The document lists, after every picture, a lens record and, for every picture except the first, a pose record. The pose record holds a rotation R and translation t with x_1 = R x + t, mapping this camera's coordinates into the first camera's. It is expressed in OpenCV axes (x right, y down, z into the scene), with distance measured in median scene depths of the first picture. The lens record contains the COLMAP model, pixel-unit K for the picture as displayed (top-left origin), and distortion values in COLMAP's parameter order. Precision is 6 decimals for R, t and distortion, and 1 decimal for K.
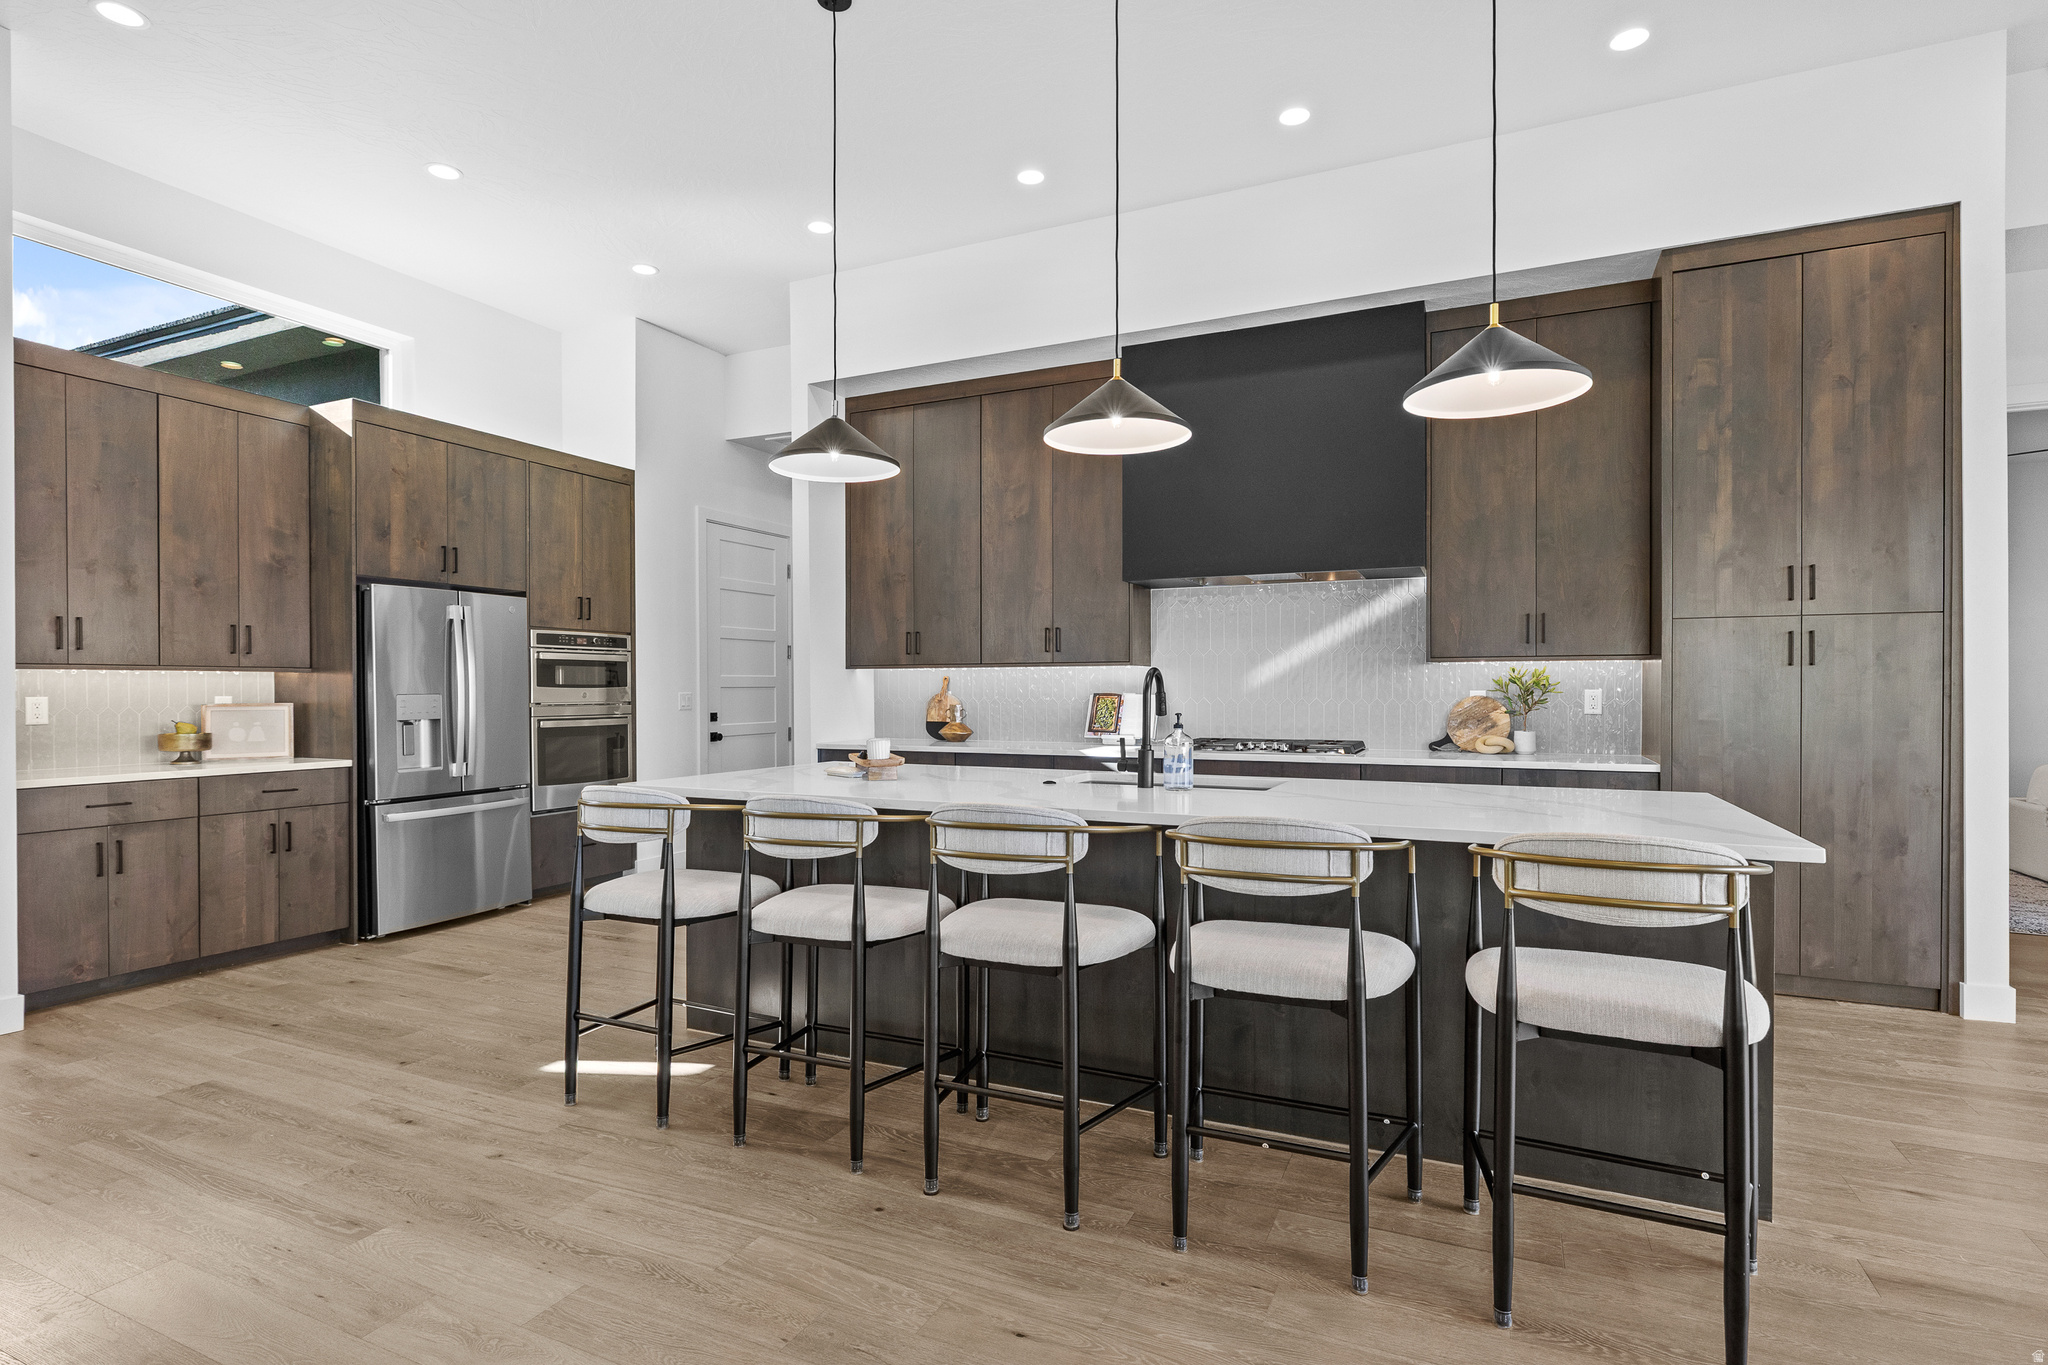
lens RADIAL K [[996.8, 0, 1017.2], [0, 996.8, 695.4], [0, 0, 1]] dist [-0.003889, 0.002595]
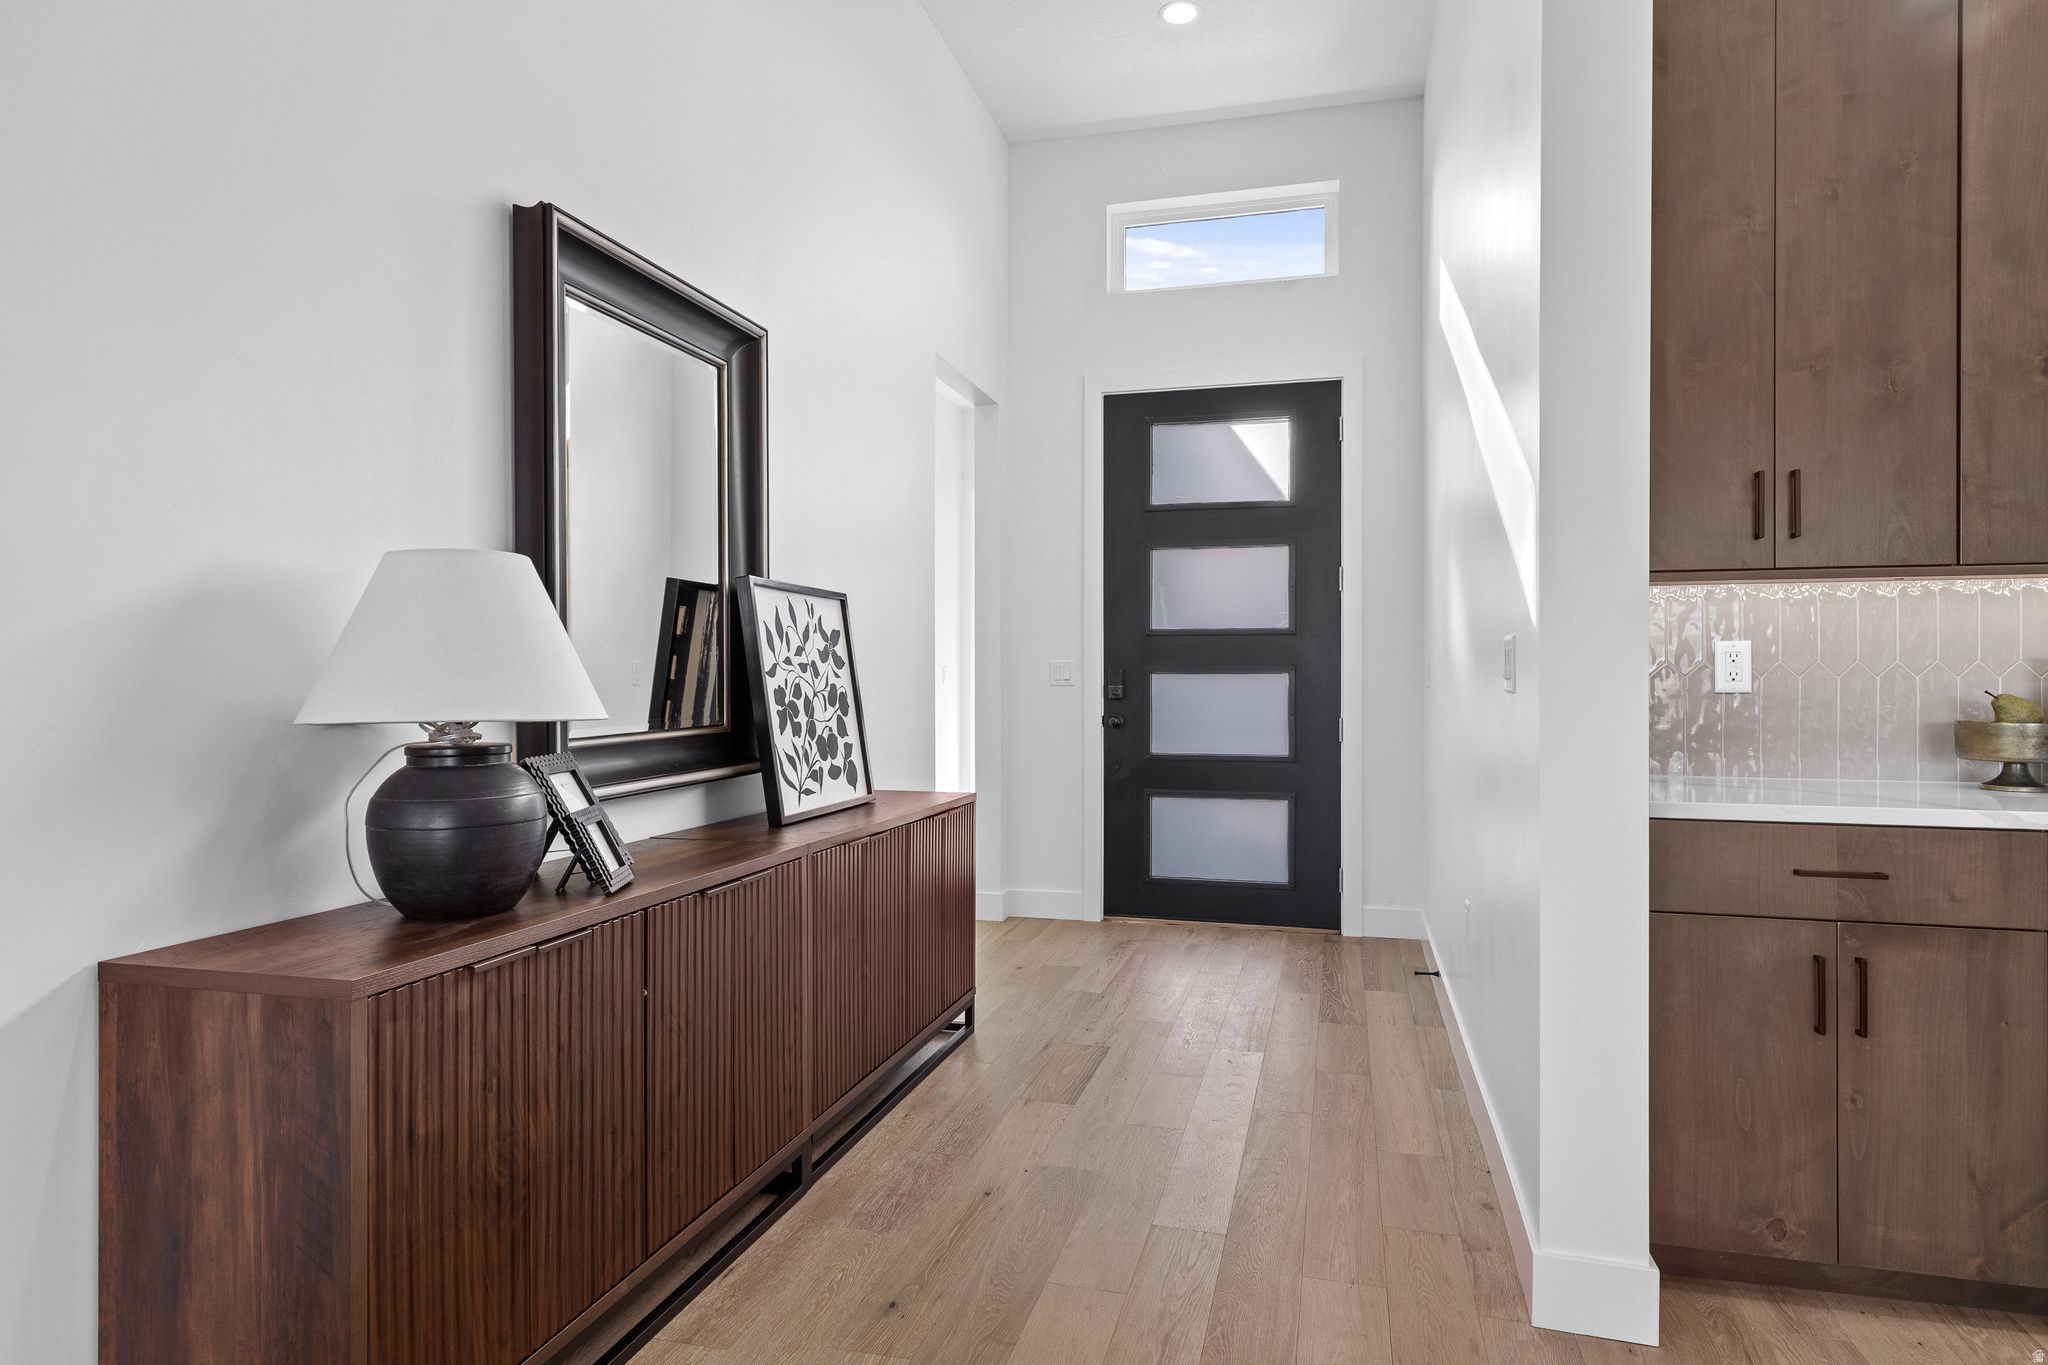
lens RADIAL K [[1137.2, 0, 1027.1], [0, 1137.2, 676.1], [0, 0, 1]] dist [0.004592, 0.000159]
pose [[0.163402, -0.000245, -0.986560, -0.400215], [-0.009434, 0.999954, -0.001811, 0.022543], [0.986515, 0.009603, 0.163392, 0.474983]]
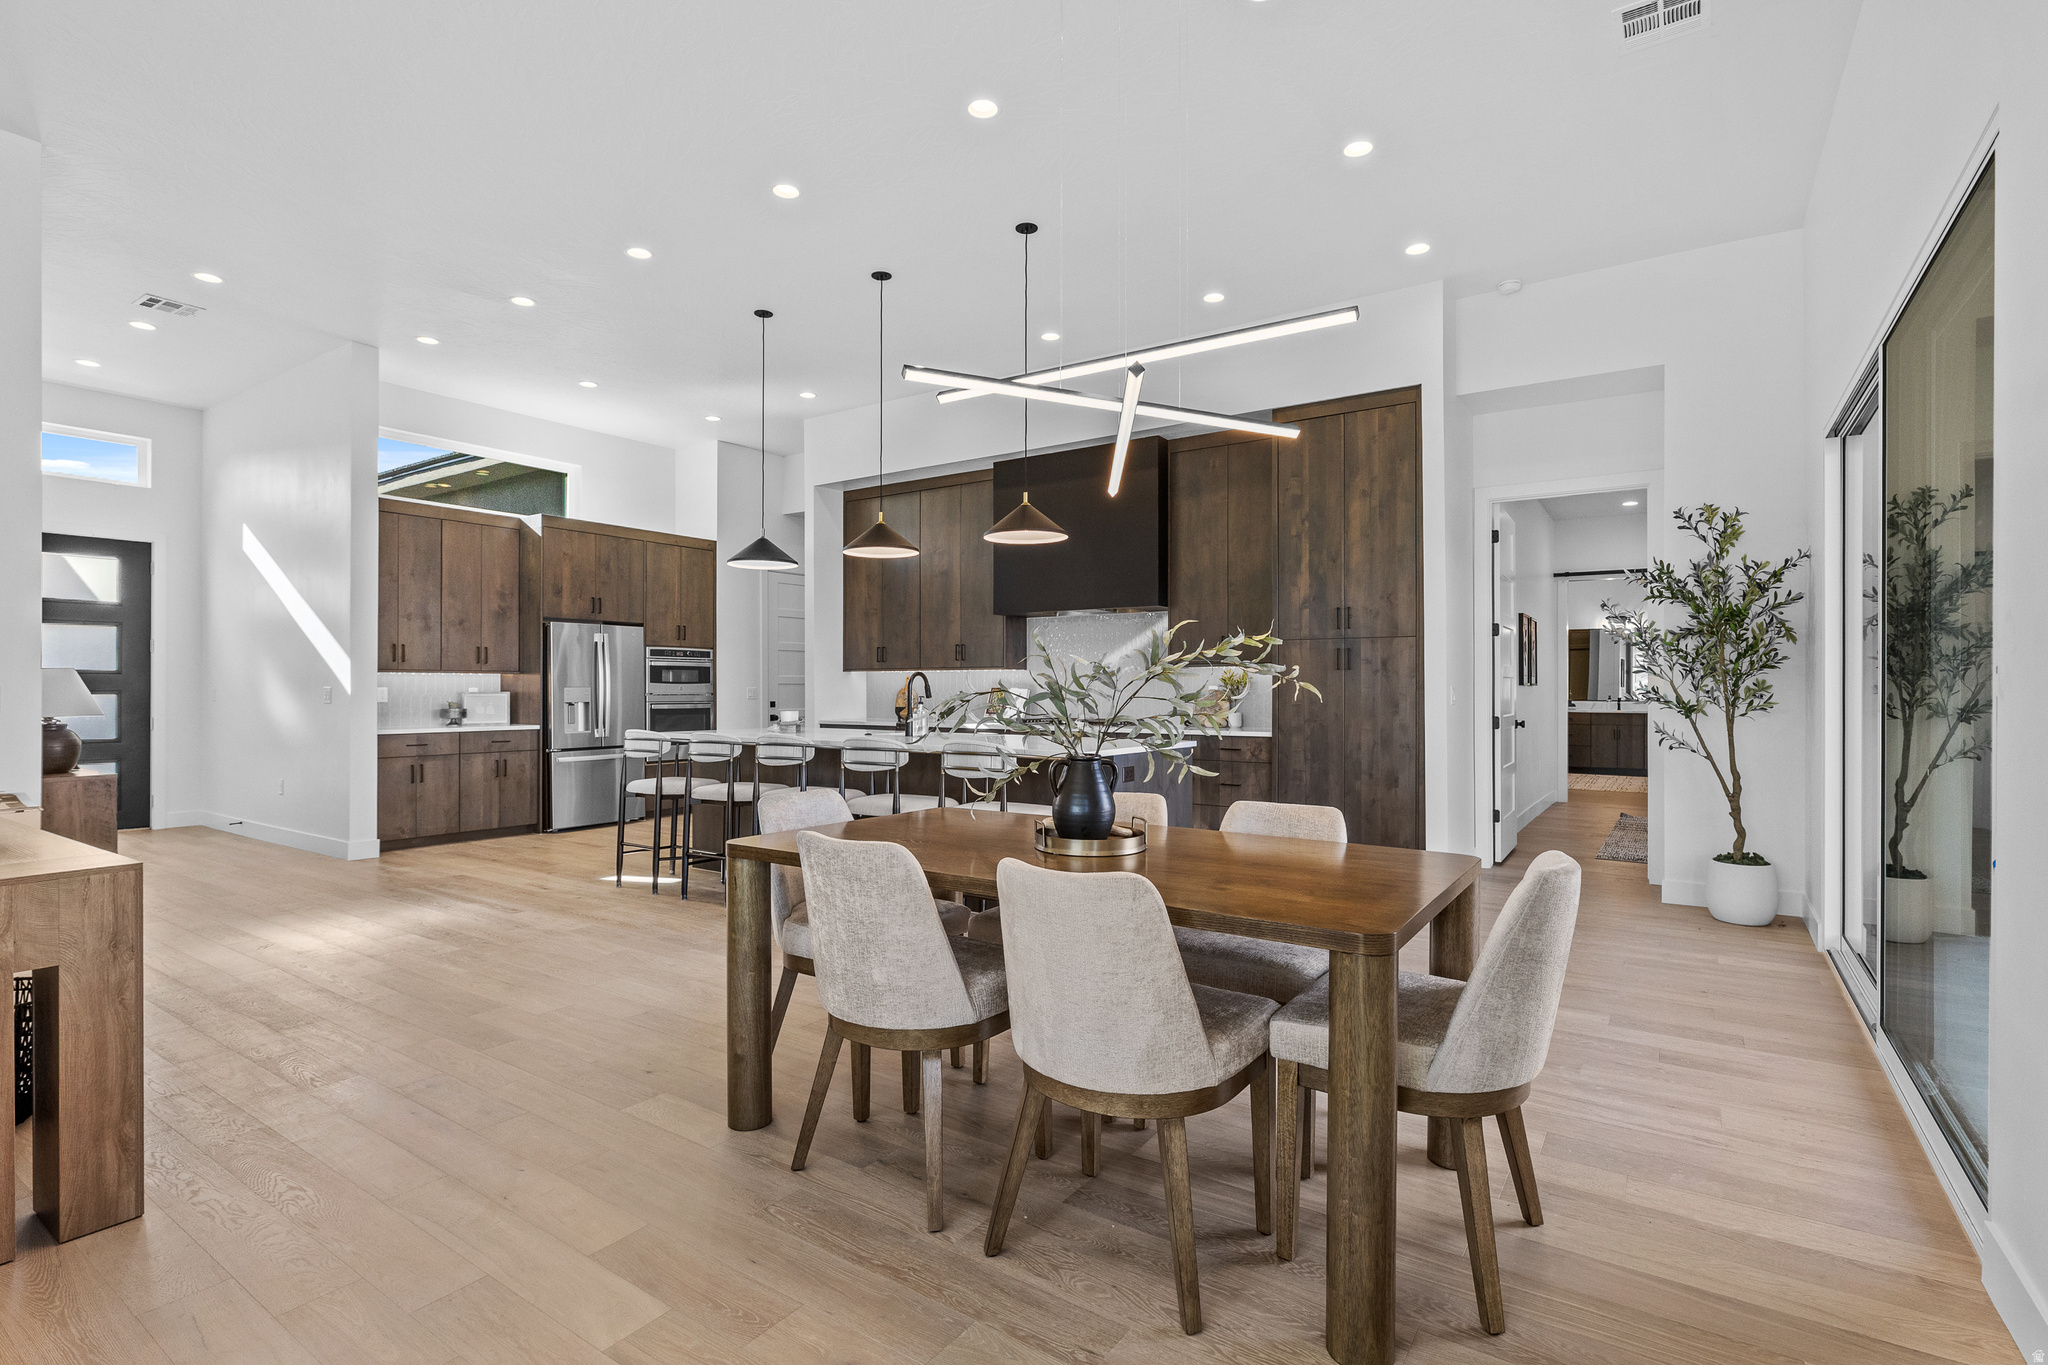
lens RADIAL K [[996.8, 0, 1022.7], [0, 996.8, 684.3], [0, 0, 1]] dist [-0.003889, 0.002595]
pose [[0.984133, 0.001517, -0.177428, 0.454873], [-0.003480, 0.999936, -0.010754, 0.009969], [0.177401, 0.011201, 0.984075, -0.540612]]
